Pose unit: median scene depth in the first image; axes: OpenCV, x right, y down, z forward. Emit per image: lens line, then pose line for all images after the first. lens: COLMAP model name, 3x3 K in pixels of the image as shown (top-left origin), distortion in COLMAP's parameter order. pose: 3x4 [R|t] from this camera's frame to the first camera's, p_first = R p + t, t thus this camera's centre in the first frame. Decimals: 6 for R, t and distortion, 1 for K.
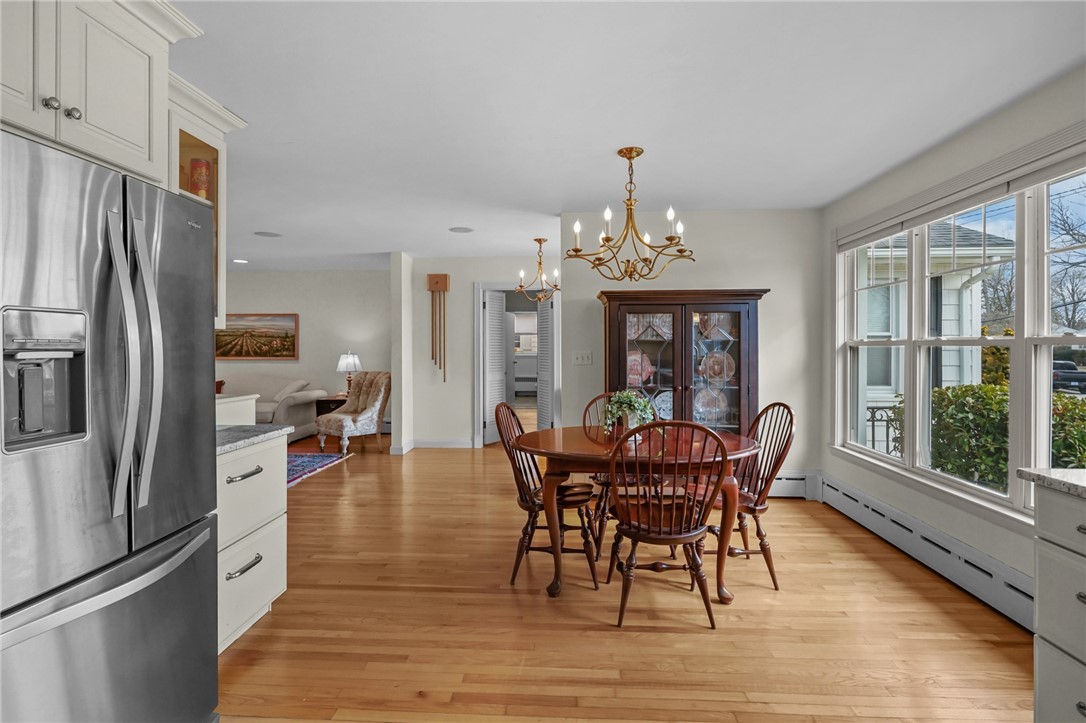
lens RADIAL K [[552.4, 0, 510.5], [0, 552.4, 343.8], [0, 0, 1]] dist [0.002340, 0.001250]
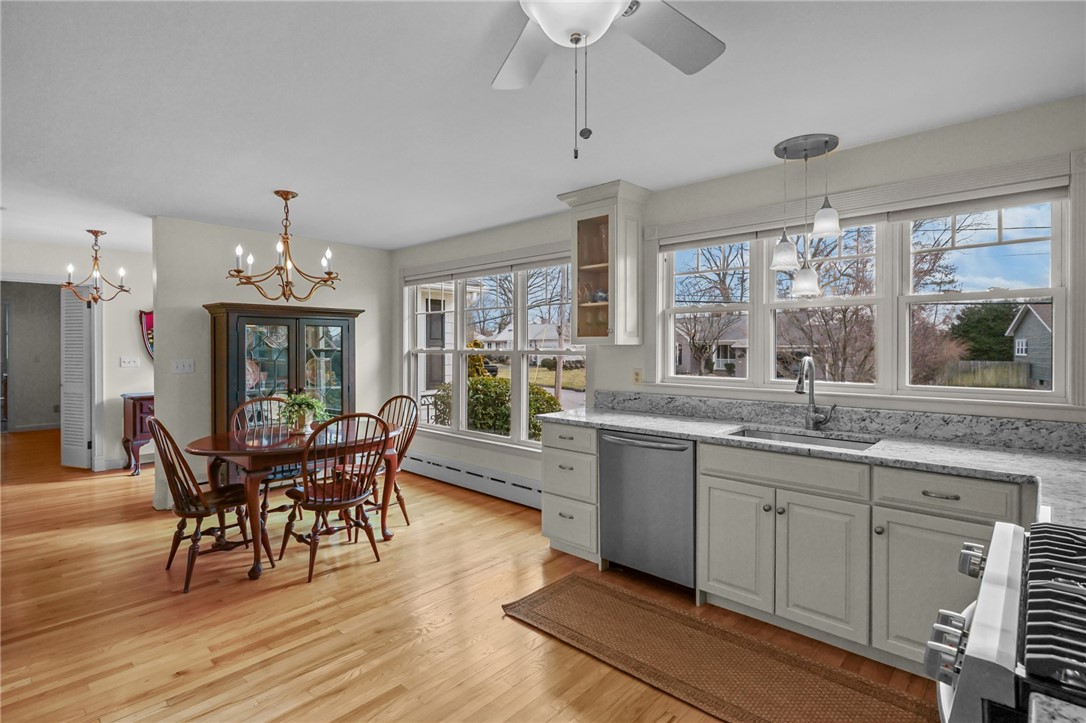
lens RADIAL K [[552.4, 0, 525.4], [0, 552.4, 349.2], [0, 0, 1]] dist [0.002340, 0.001250]
pose [[0.644464, -0.003435, 0.764627, -0.398745], [-0.003185, 0.999969, 0.007177, -0.025293], [-0.764628, -0.007061, 0.644433, -0.180913]]
